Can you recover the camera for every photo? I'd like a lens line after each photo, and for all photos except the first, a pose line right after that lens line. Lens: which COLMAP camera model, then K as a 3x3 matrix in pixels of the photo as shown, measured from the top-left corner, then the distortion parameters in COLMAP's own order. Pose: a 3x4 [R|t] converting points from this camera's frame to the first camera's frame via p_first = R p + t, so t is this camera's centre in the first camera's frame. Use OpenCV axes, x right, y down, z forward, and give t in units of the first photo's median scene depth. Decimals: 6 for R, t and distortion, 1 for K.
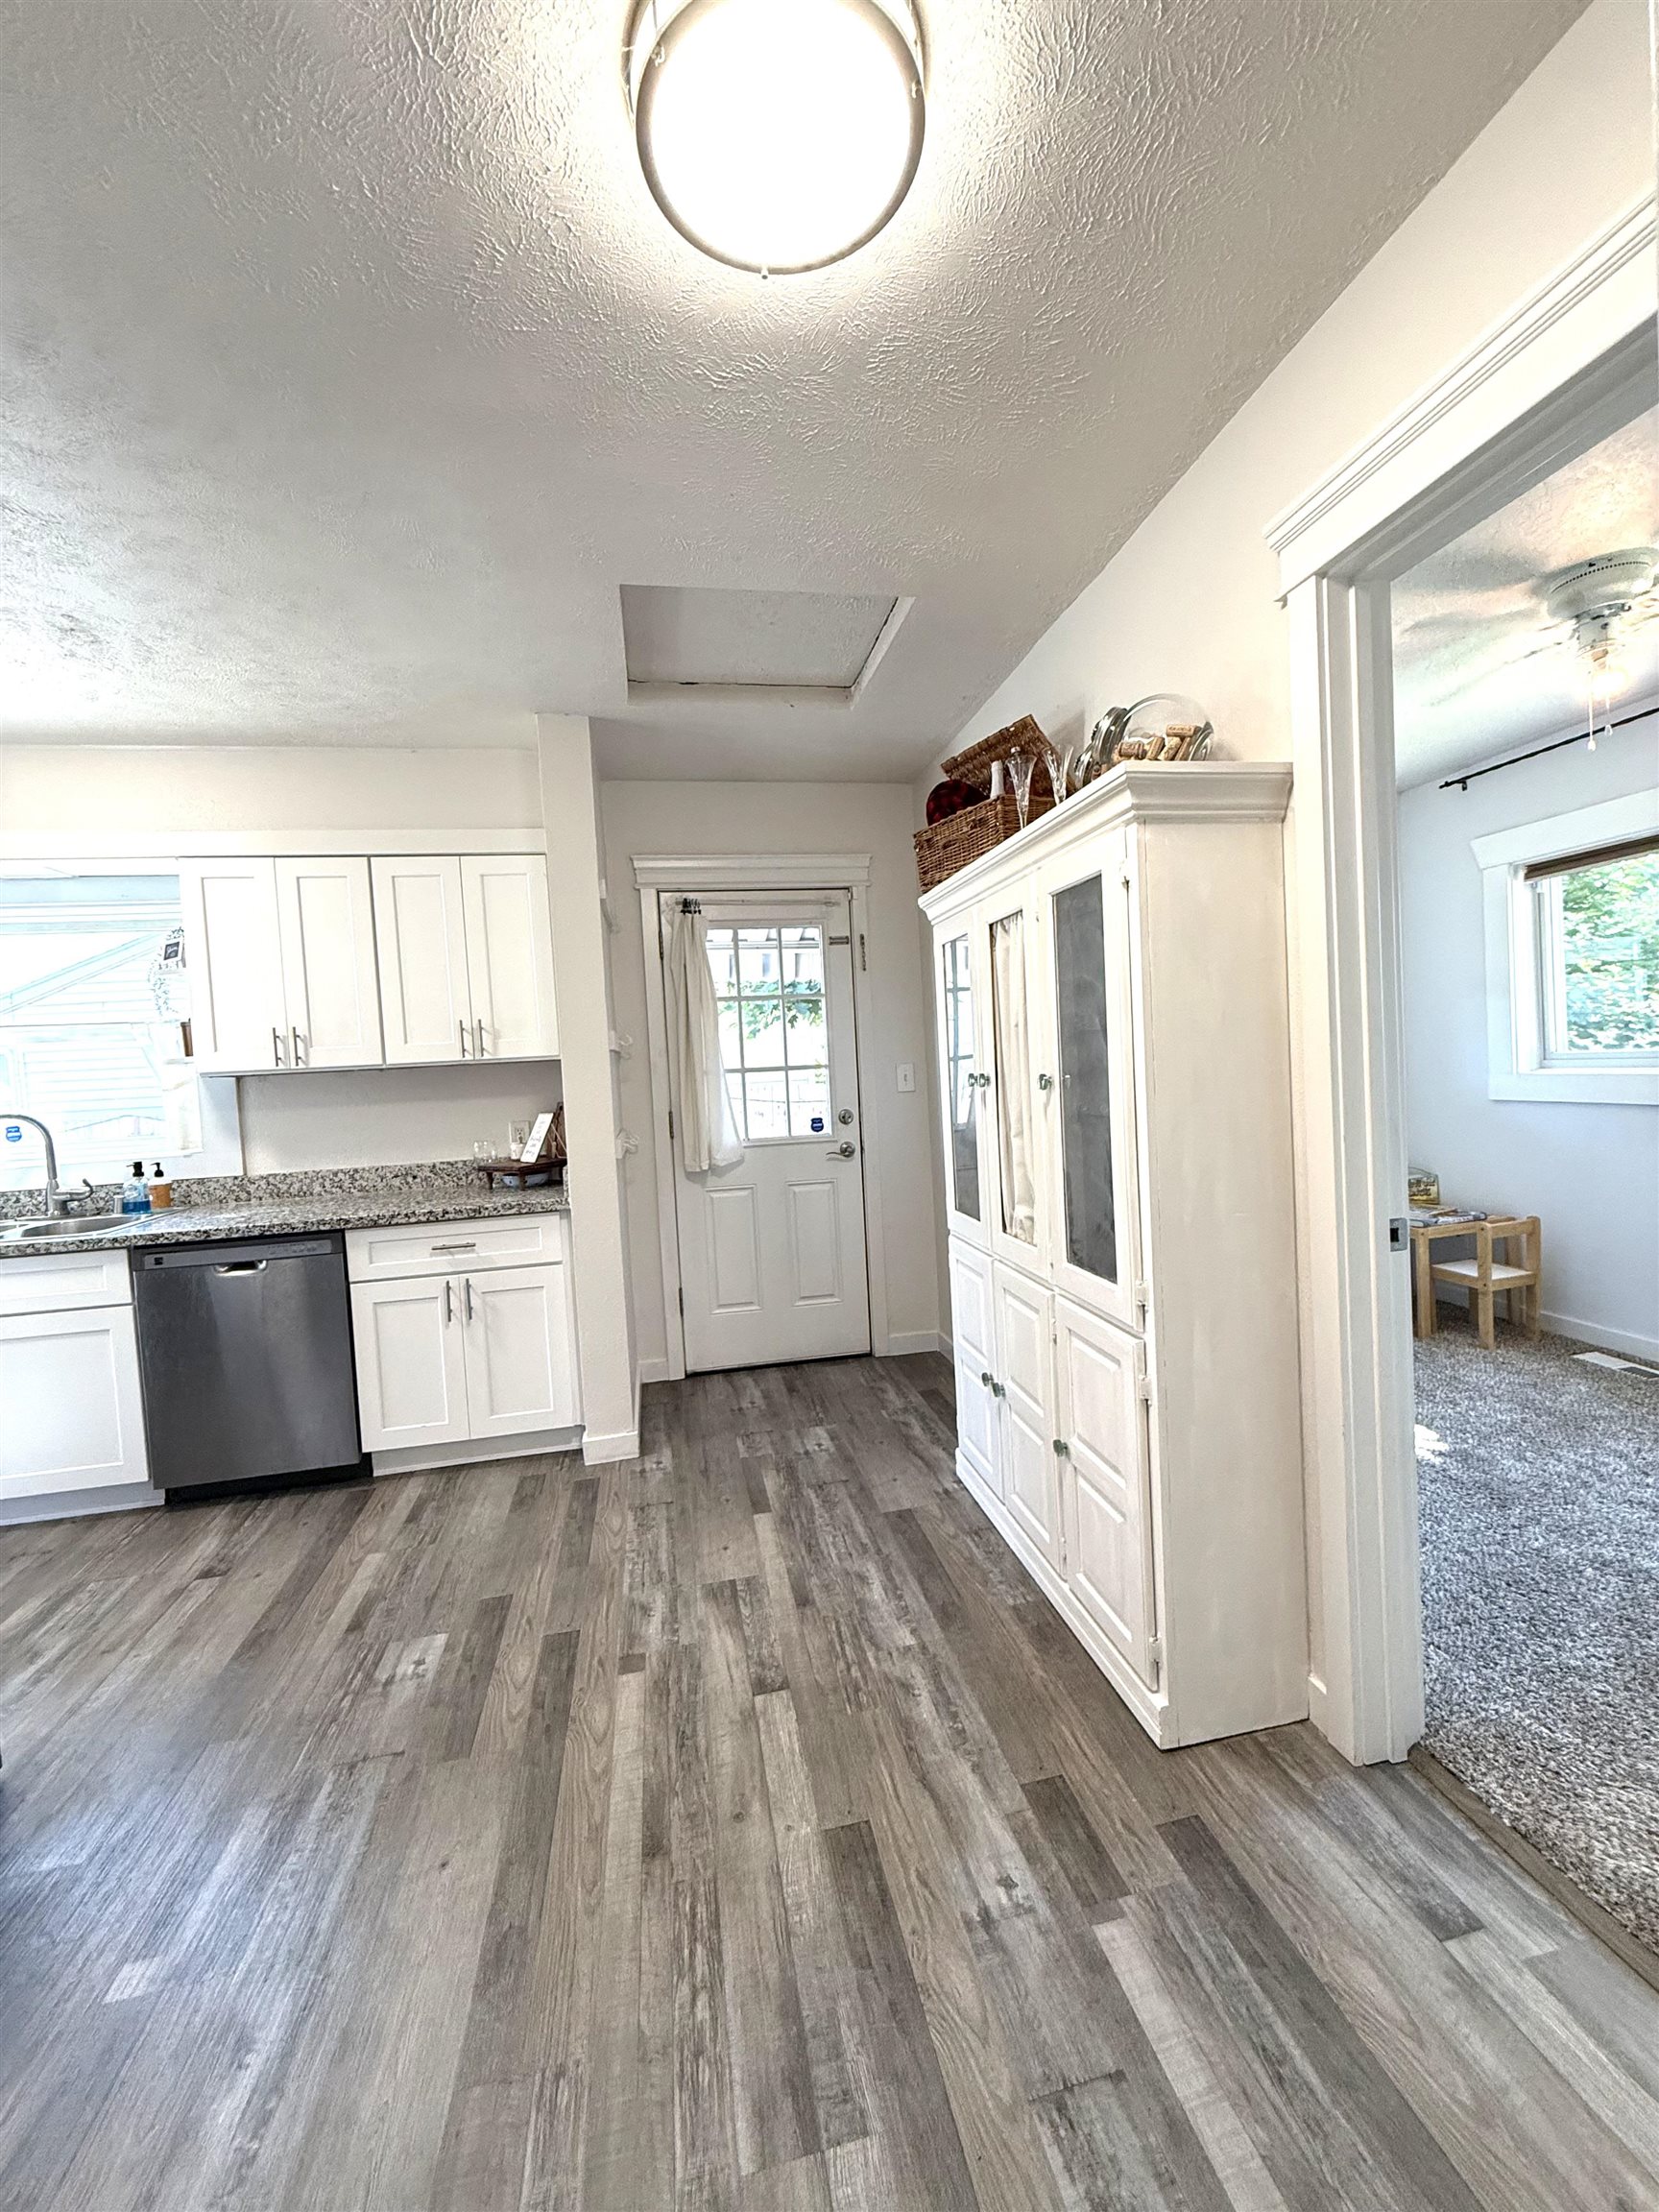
lens RADIAL K [[881.7, 0, 831.2], [0, 881.7, 1089.7], [0, 0, 1]] dist [0.000291, 0.000499]
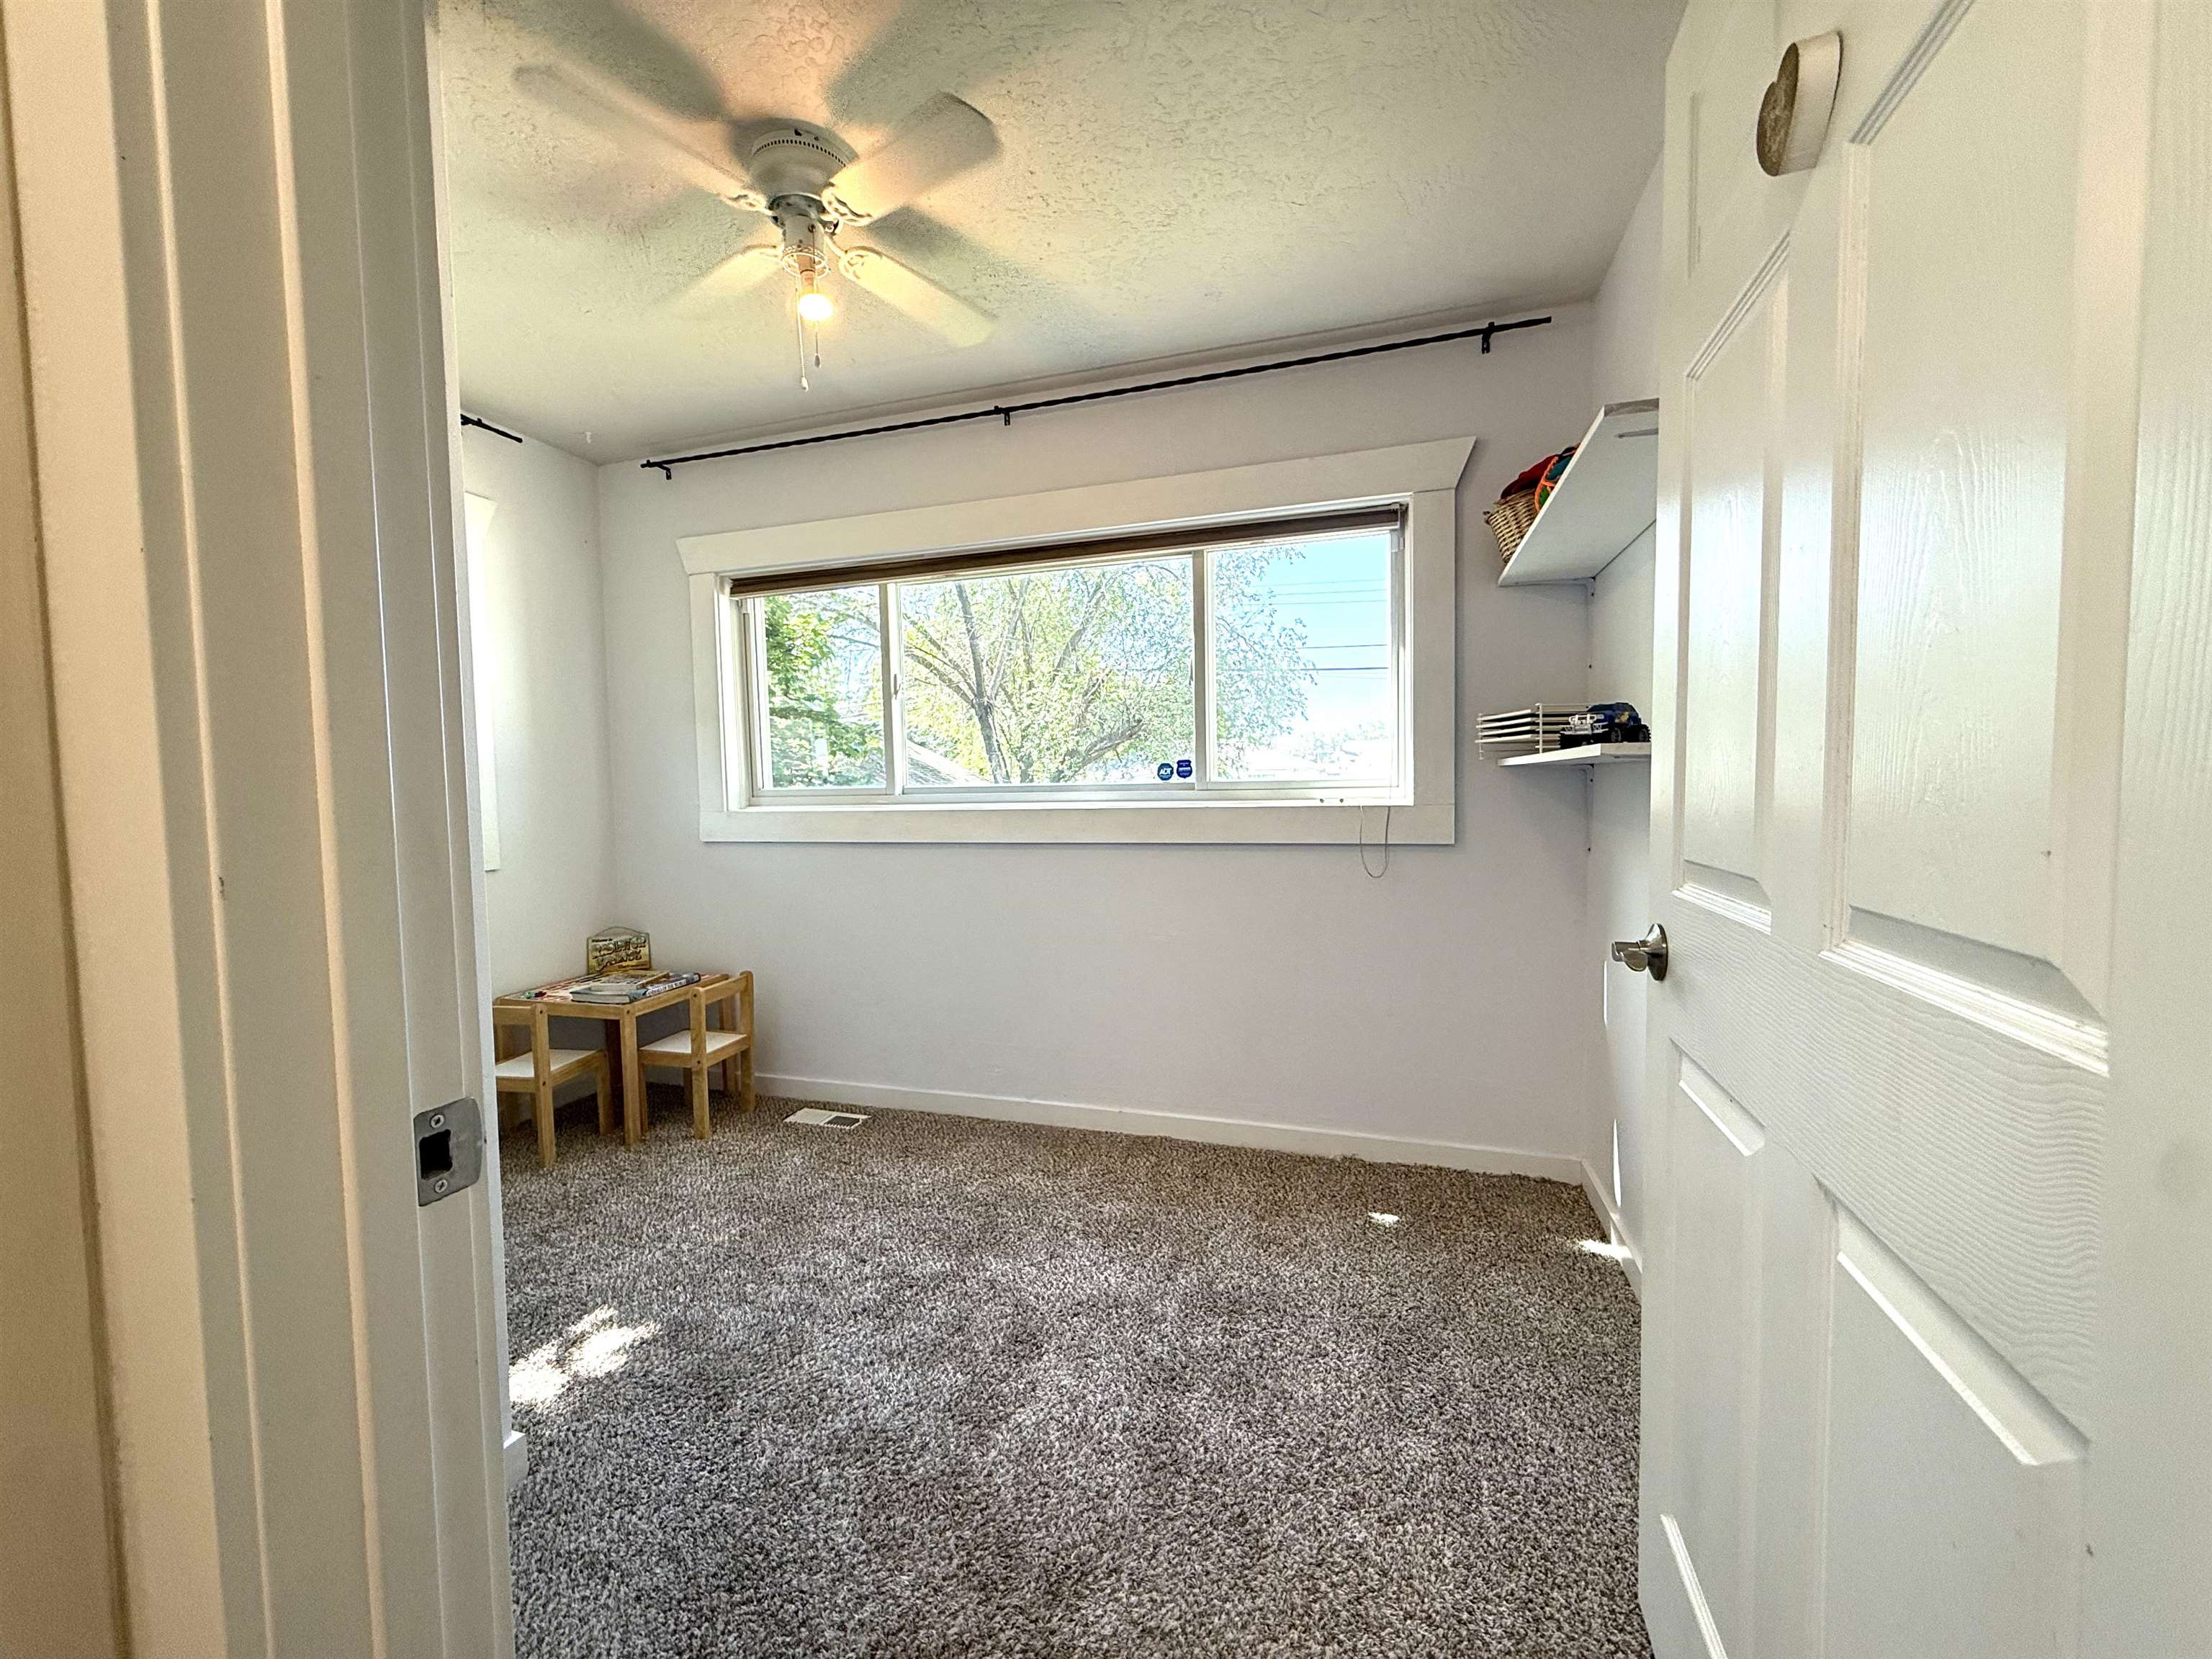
lens RADIAL K [[881.7, 0, 1097.7], [0, 881.7, 842.0], [0, 0, 1]] dist [0.000291, 0.000499]
pose [[0.490687, -0.010059, 0.871278, 0.202030], [0.018117, 0.999835, 0.001341, 0.019455], [-0.871147, 0.015127, 0.490789, 0.259923]]
